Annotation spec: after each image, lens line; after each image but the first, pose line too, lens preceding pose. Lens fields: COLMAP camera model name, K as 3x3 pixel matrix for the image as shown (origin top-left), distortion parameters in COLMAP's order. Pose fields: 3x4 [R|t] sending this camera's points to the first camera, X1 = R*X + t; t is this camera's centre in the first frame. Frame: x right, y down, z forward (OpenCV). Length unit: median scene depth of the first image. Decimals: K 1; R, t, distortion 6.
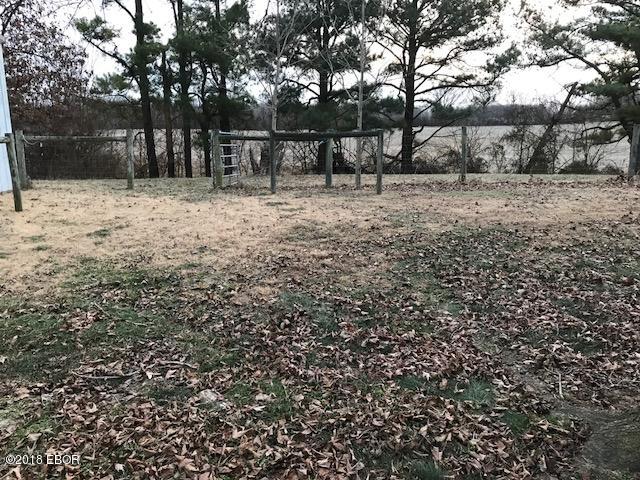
lens RADIAL K [[531.4, 0, 318.8], [0, 531.4, 240.6], [0, 0, 1]] dist [0.038710, -0.022826]
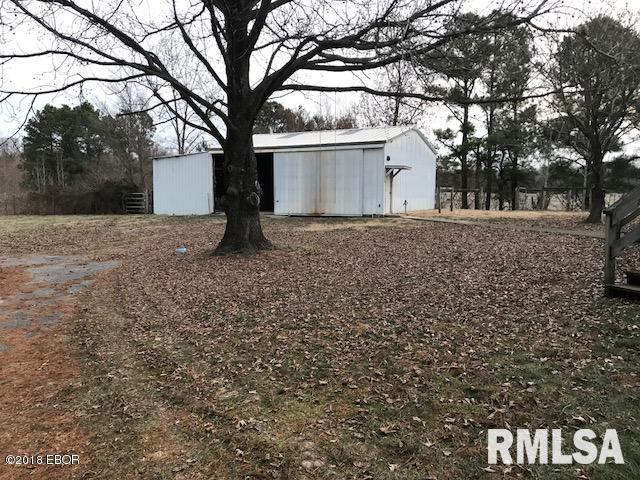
lens RADIAL K [[531.4, 0, 319.6], [0, 531.4, 238.7], [0, 0, 1]] dist [0.038710, -0.022826]
pose [[0.878862, 0.054431, -0.473961, 0.074149], [-0.109781, 0.989883, -0.089885, 0.142054], [0.464273, 0.131029, 0.875946, -0.629307]]
